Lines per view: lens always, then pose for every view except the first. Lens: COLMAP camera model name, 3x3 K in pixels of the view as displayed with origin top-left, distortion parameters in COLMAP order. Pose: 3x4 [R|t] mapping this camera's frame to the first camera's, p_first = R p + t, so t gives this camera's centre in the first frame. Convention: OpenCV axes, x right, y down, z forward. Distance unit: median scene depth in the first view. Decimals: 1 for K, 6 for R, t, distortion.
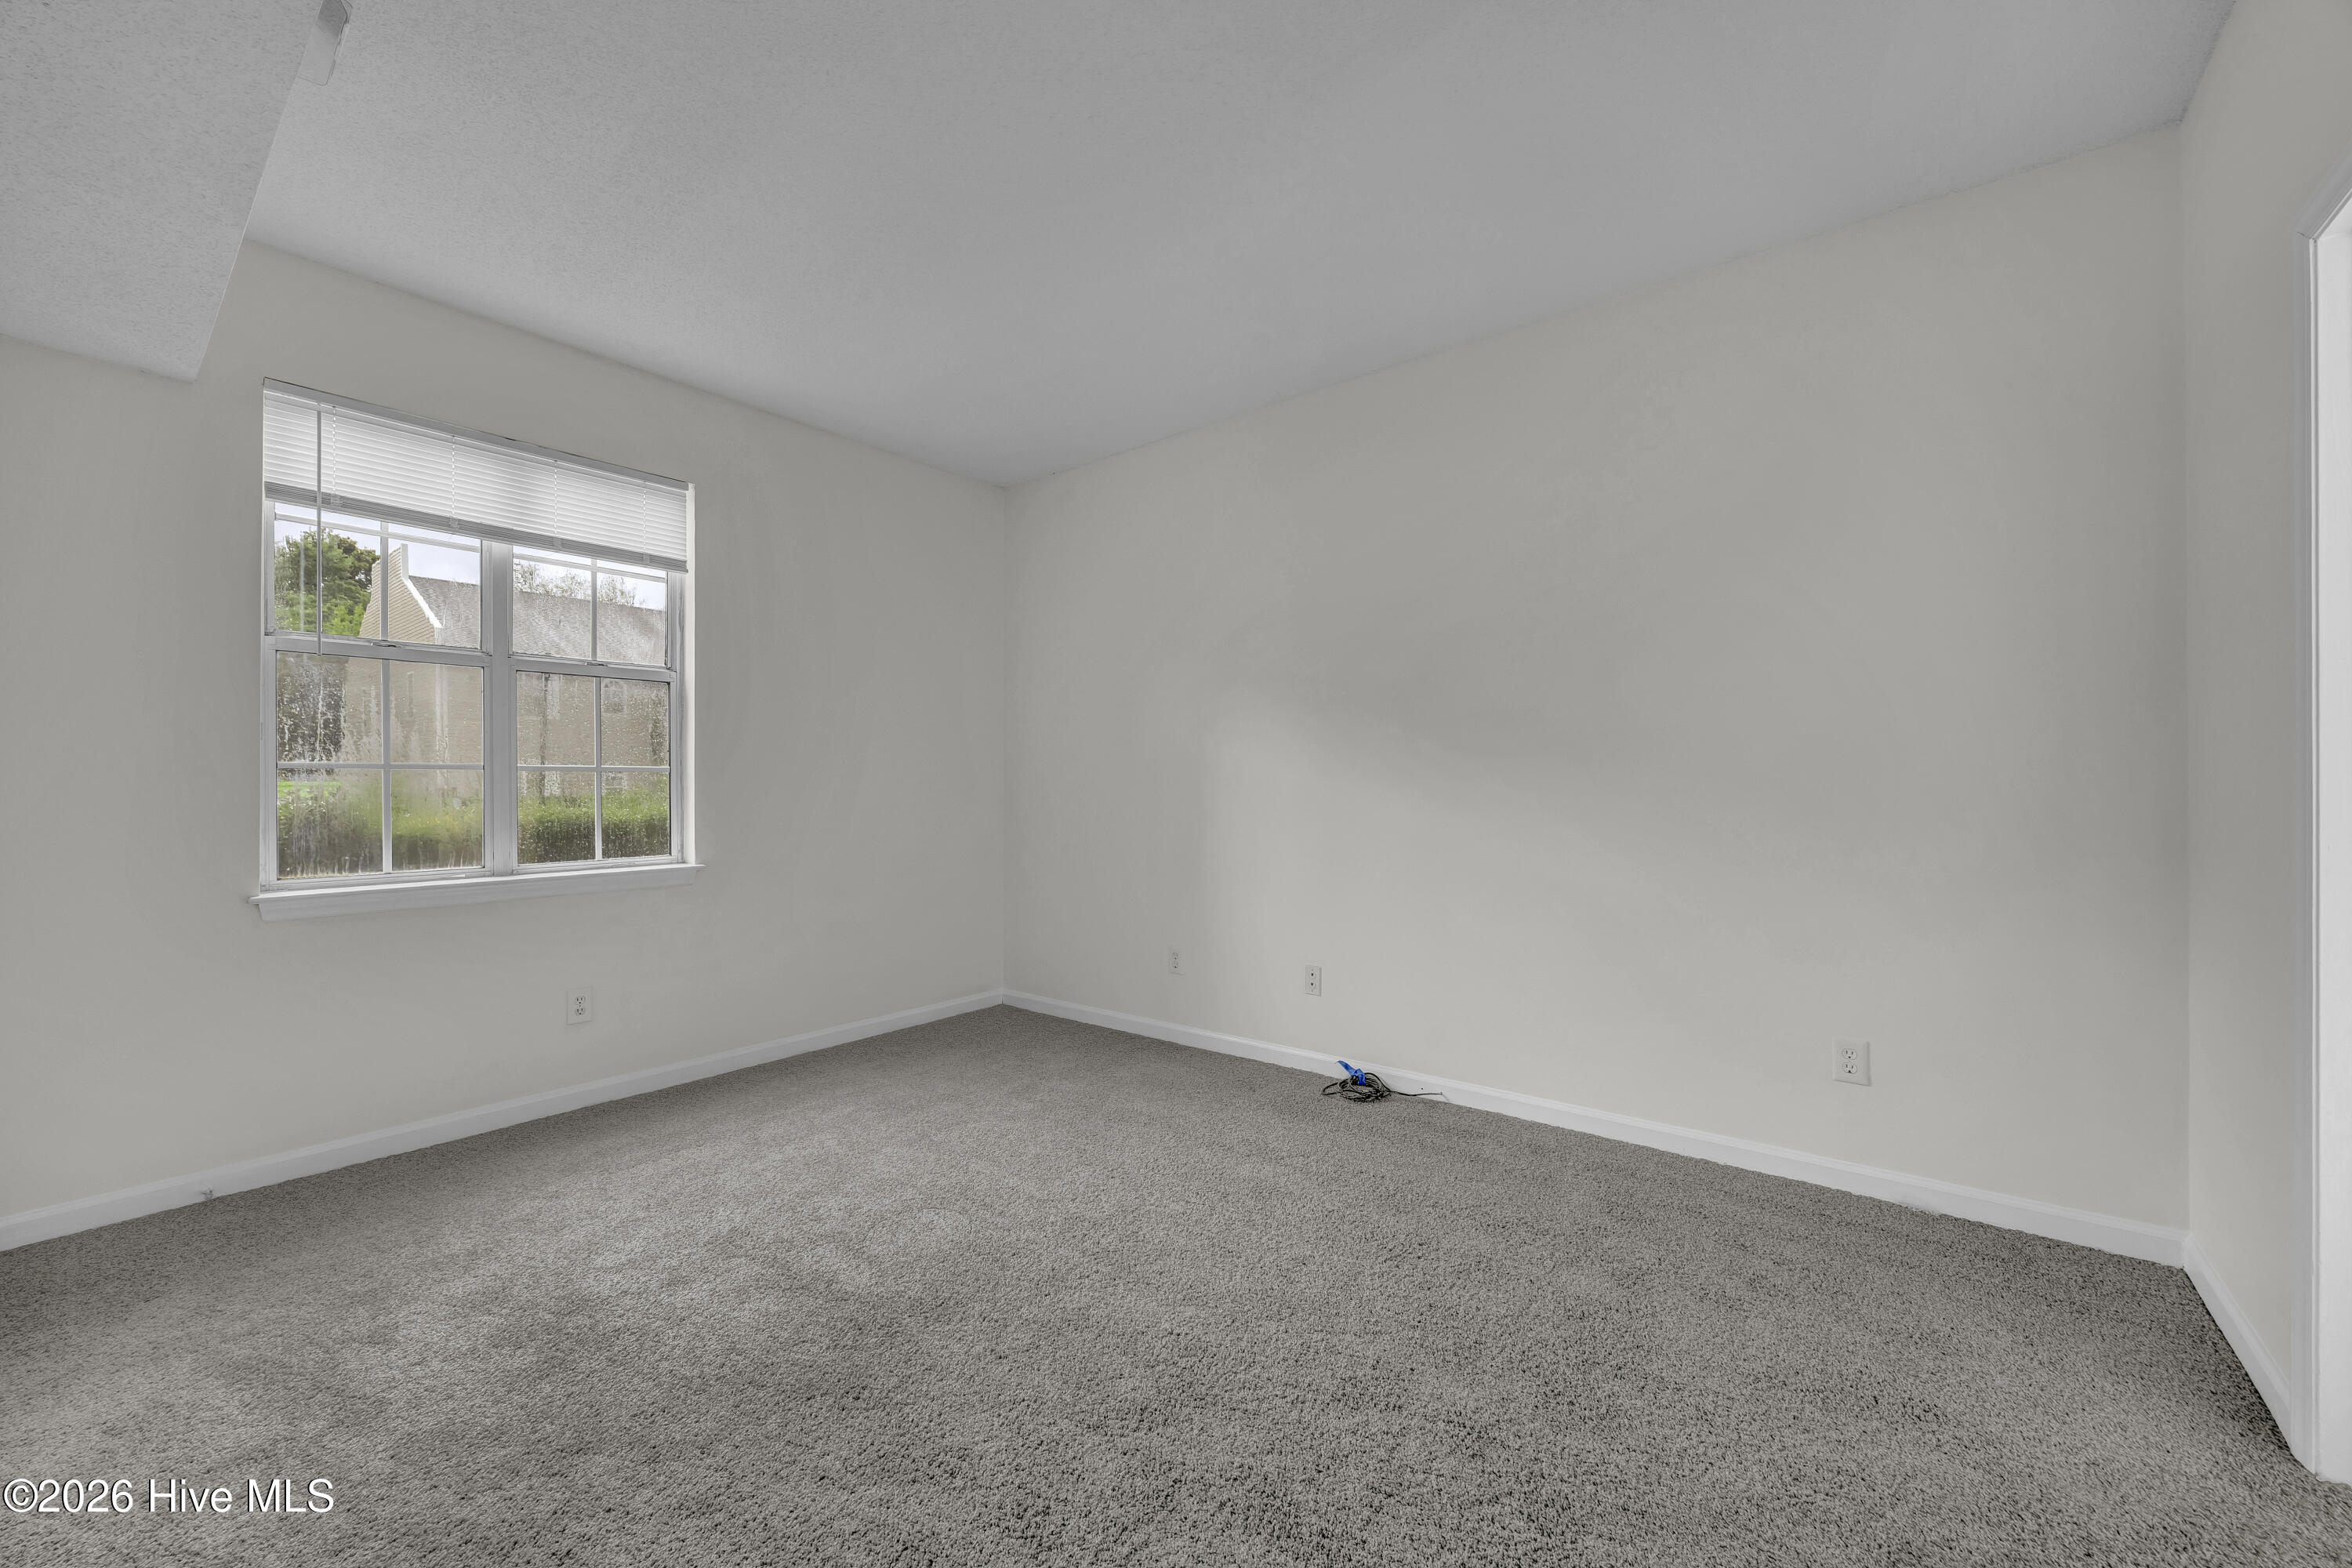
lens RADIAL K [[910.4, 0, 1187.1], [0, 910.4, 783.8], [0, 0, 1]] dist [-0.002599, -0.000103]
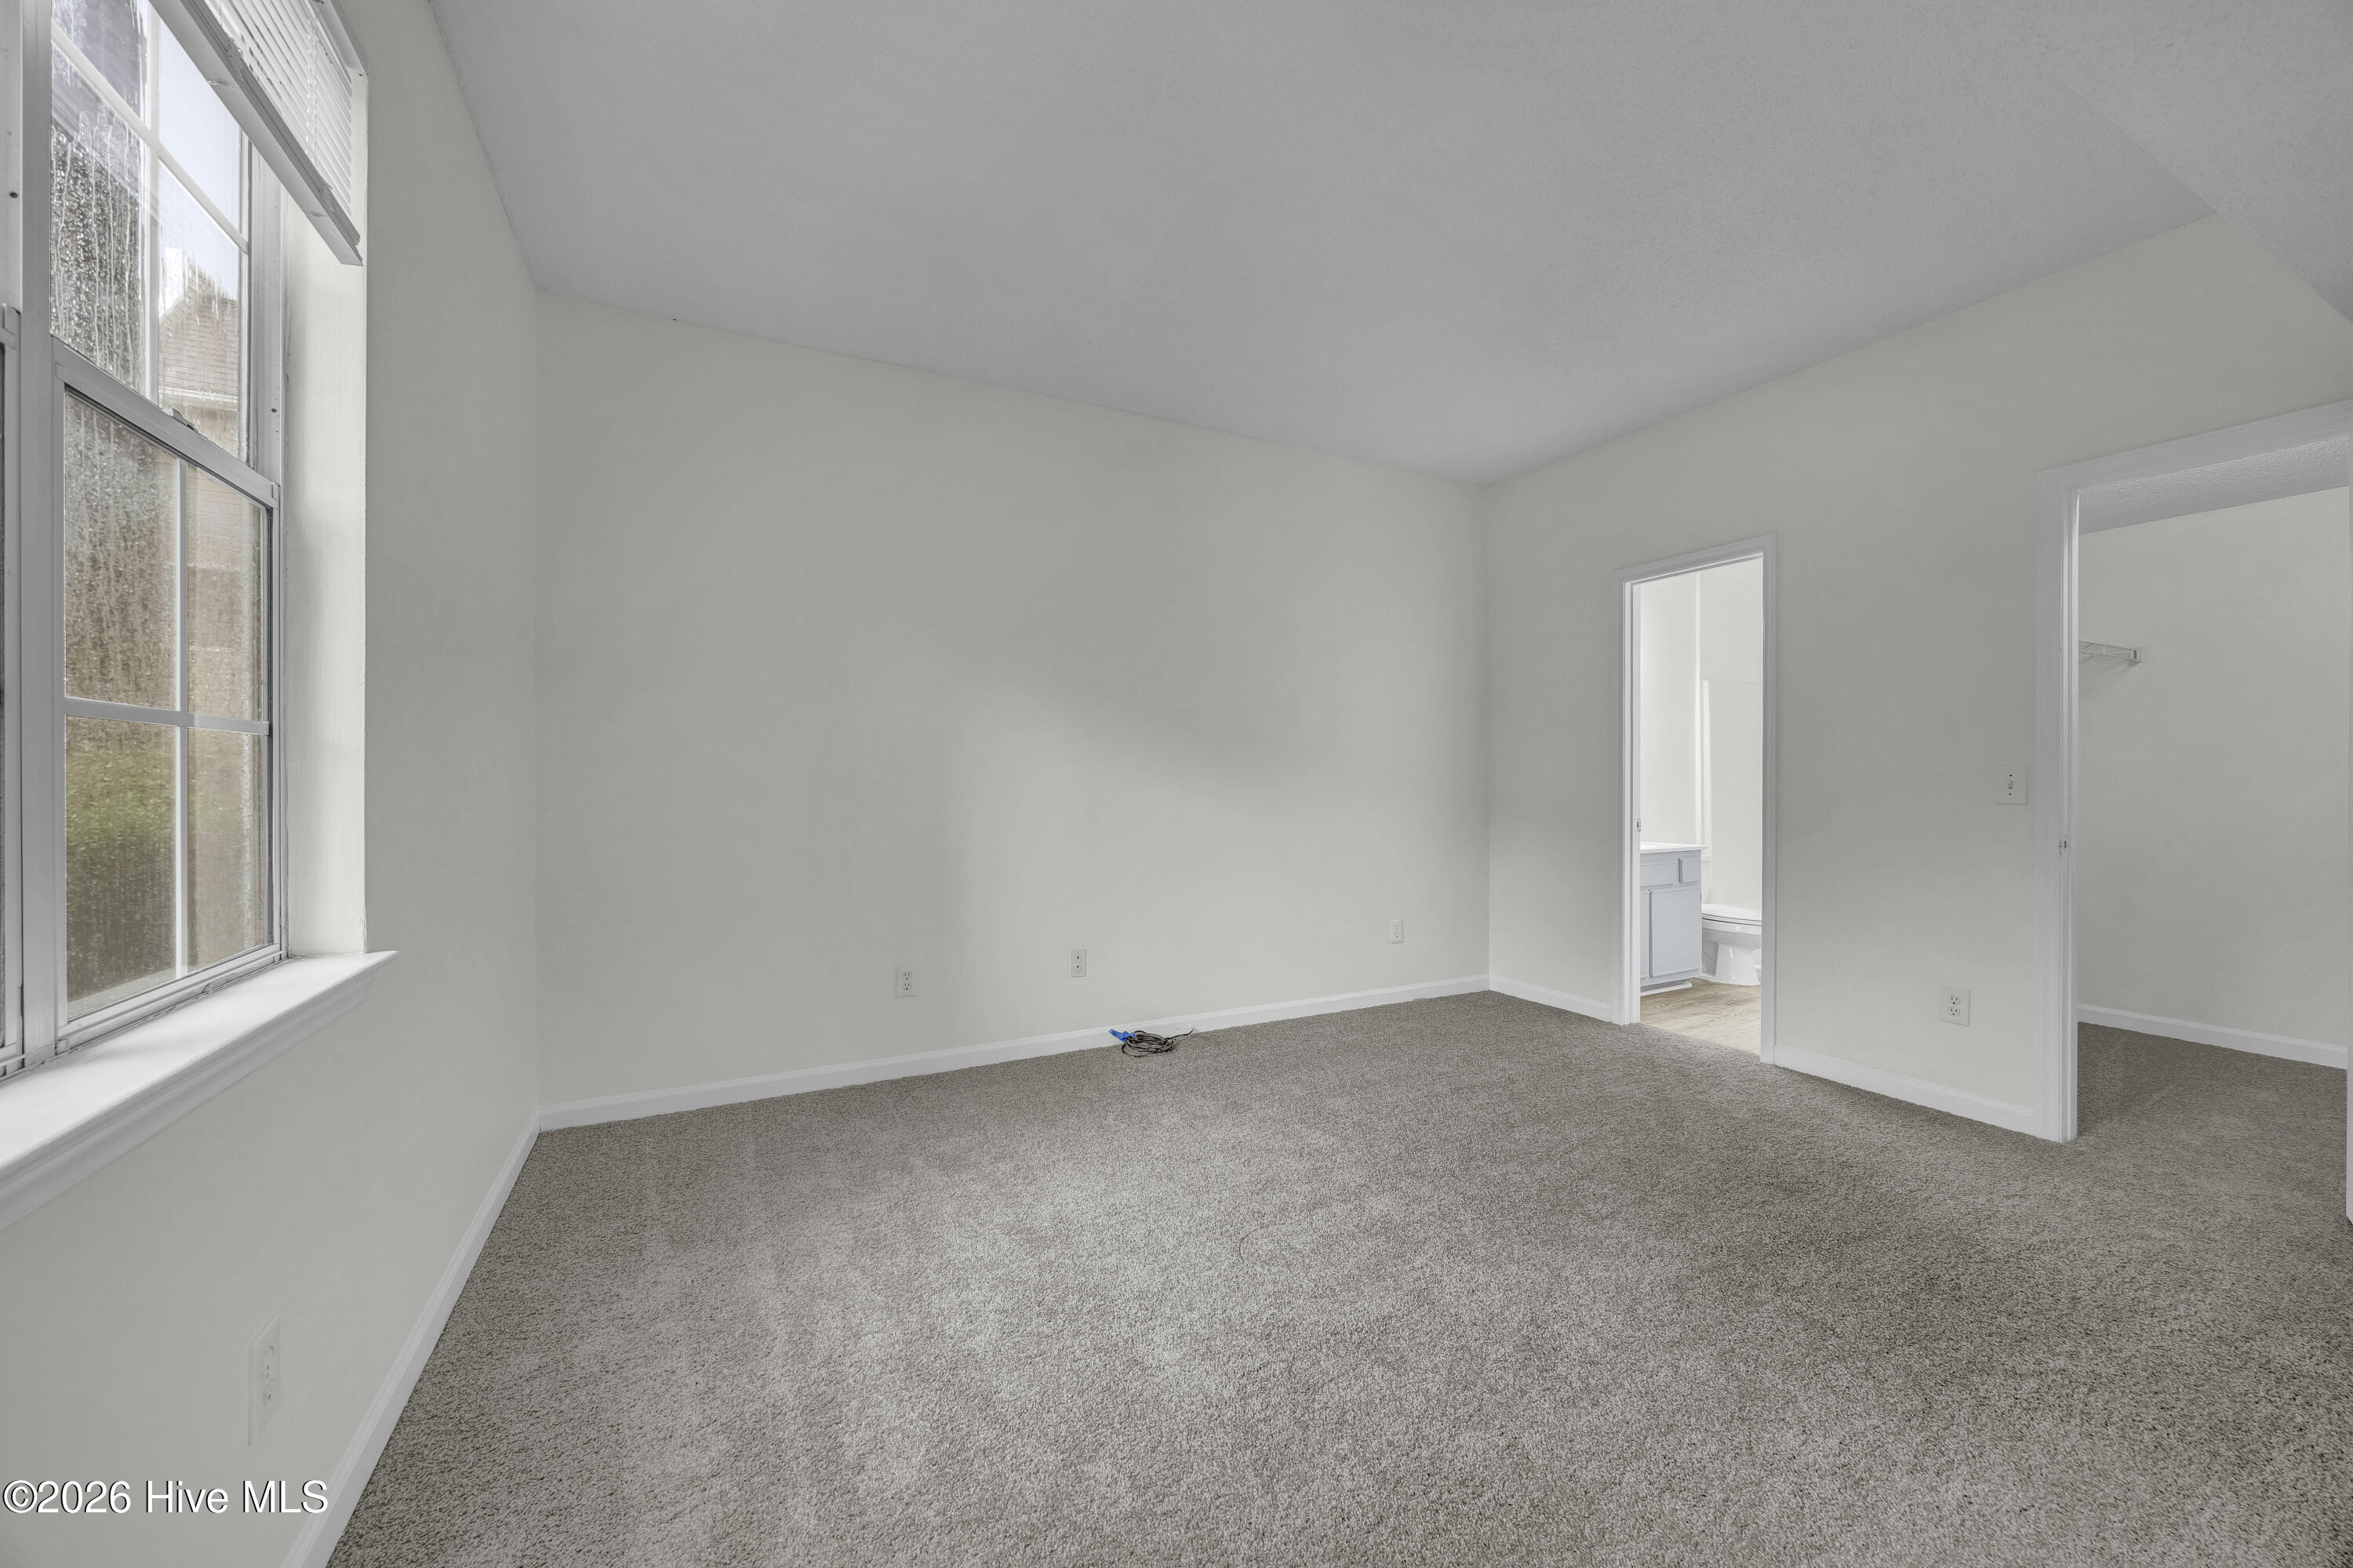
lens RADIAL K [[910.8, 0, 1187.6], [0, 910.8, 783.8], [0, 0, 1]] dist [-0.002599, -0.000103]
pose [[0.396004, 0.001716, 0.918247, -0.862906], [-0.003999, 0.999992, -0.000145, 0.011083], [-0.918240, -0.003614, 0.396008, 0.527092]]
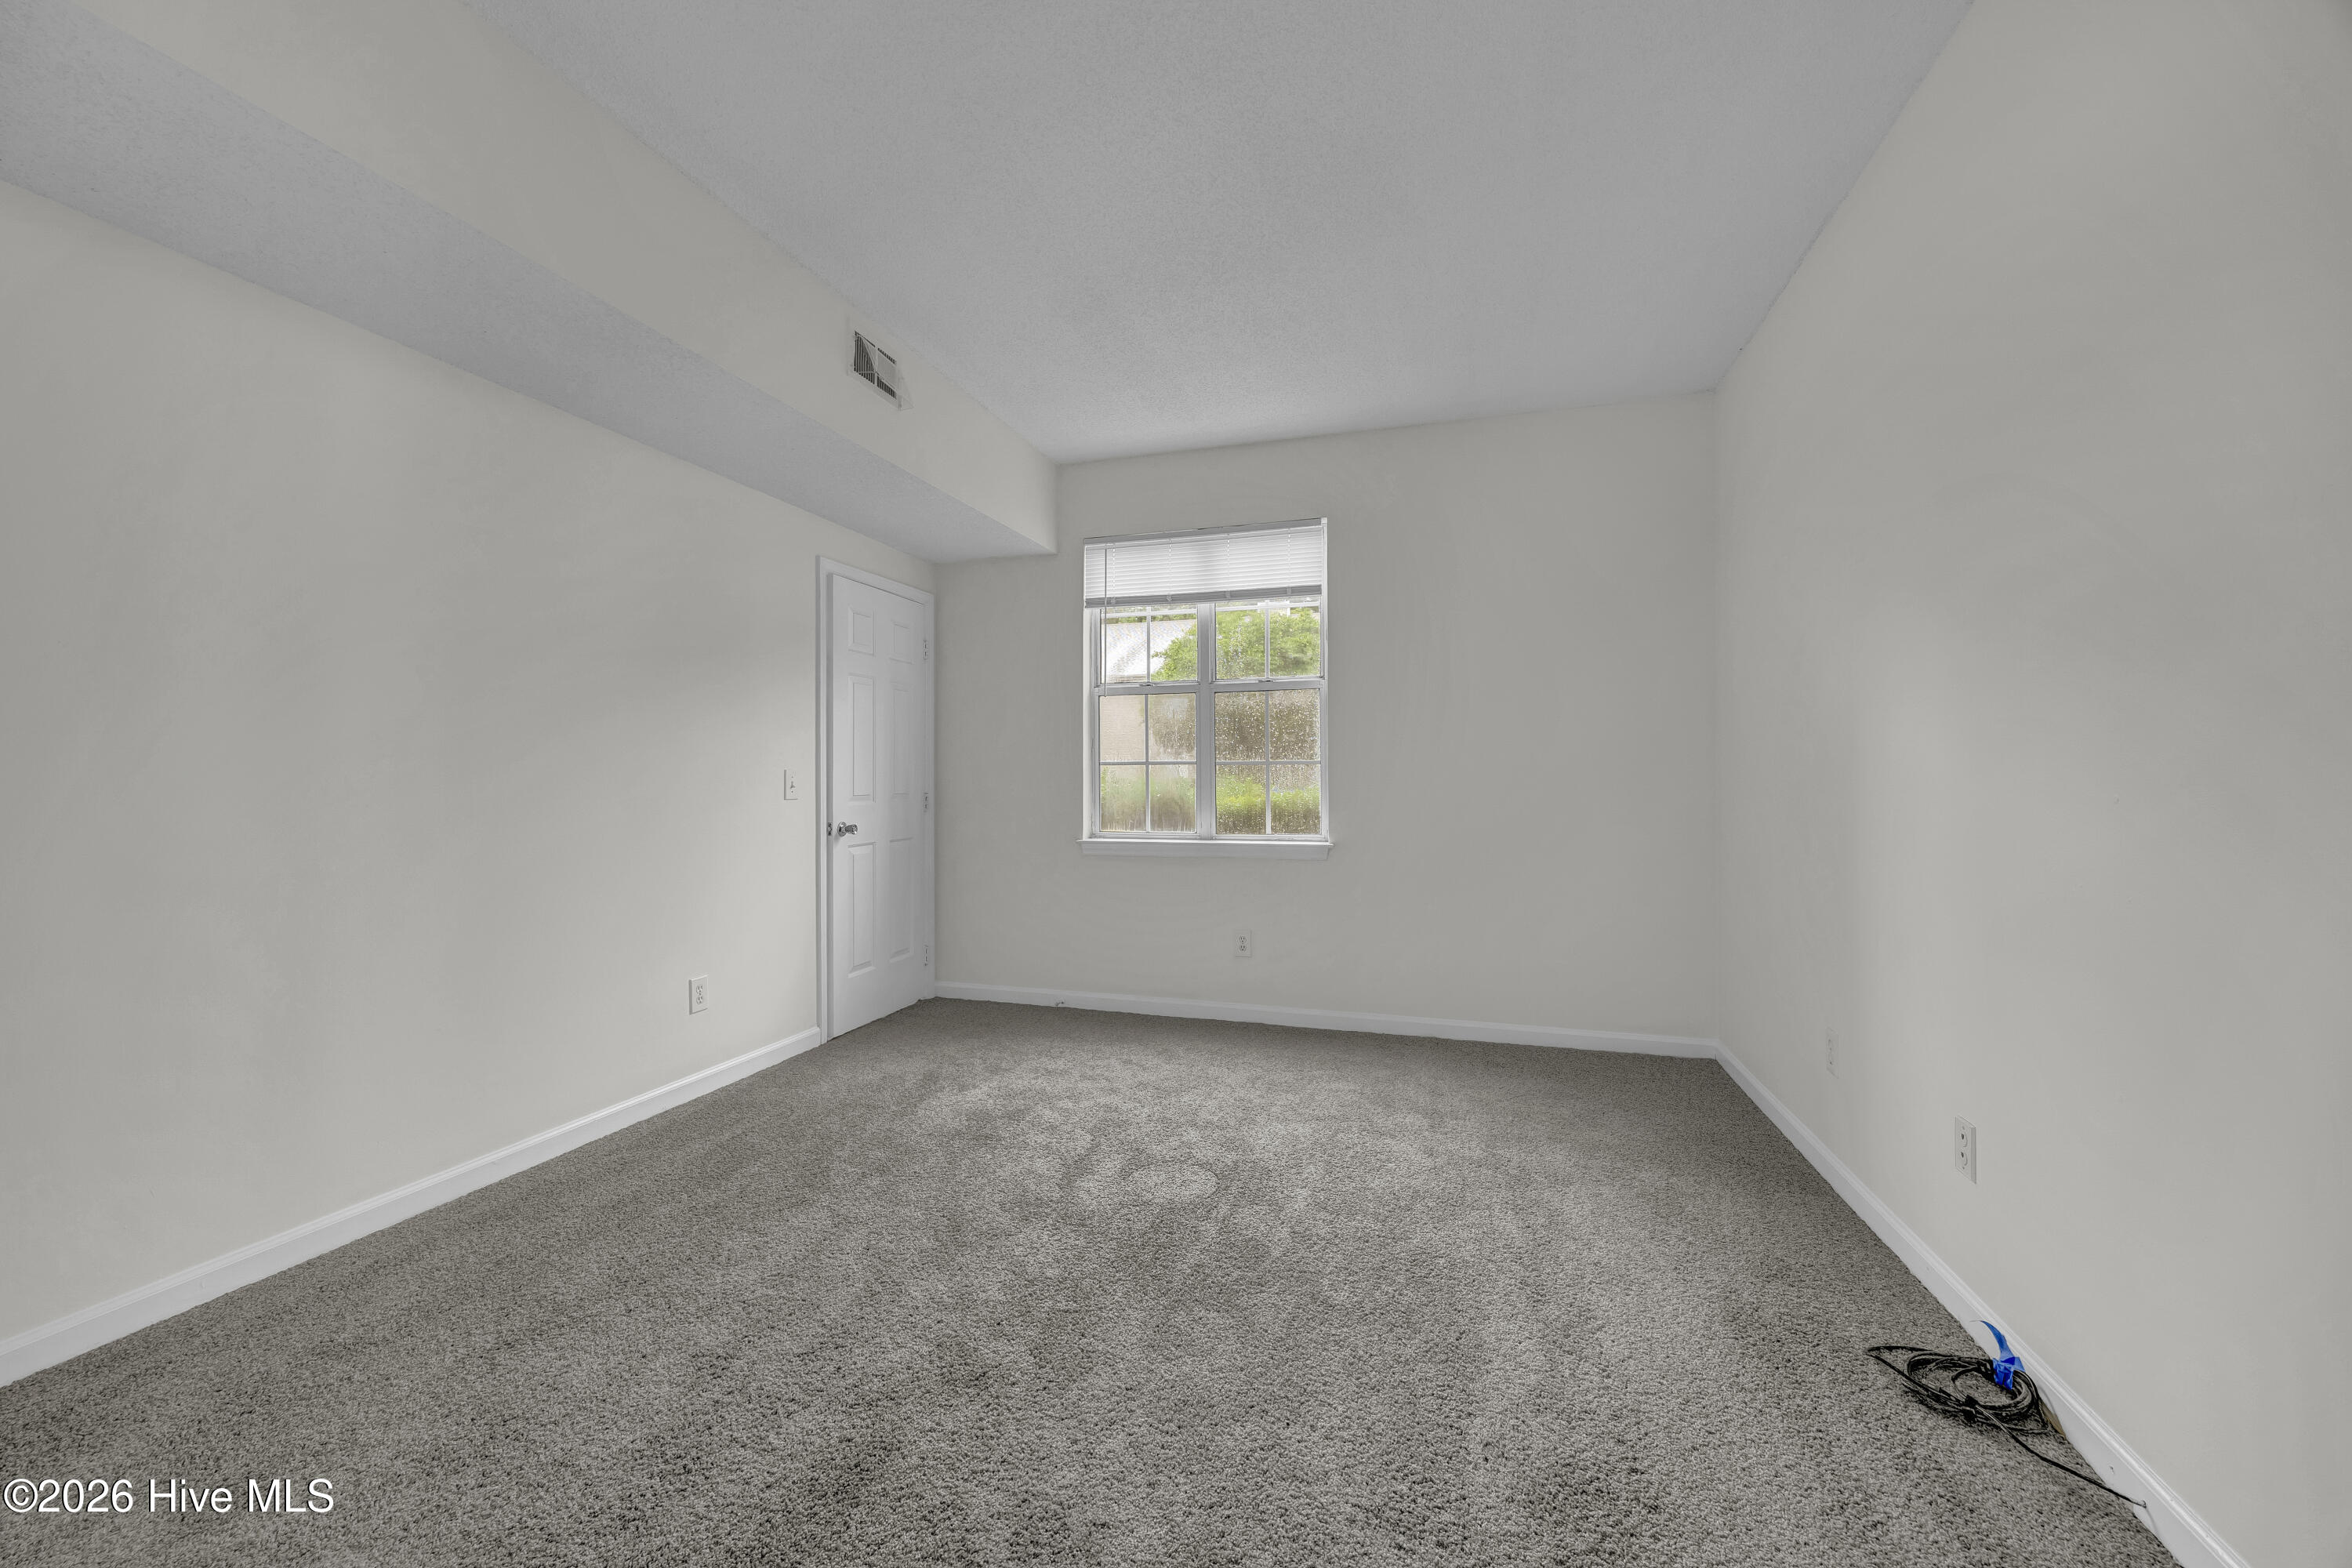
lens RADIAL K [[910.4, 0, 1187.1], [0, 910.4, 783.8], [0, 0, 1]] dist [-0.002599, -0.000103]
pose [[0.346995, 0.003630, -0.937860, 0.523072], [0.001013, 0.999990, 0.004245, 0.007359], [0.937866, -0.002423, 0.346988, 0.454834]]
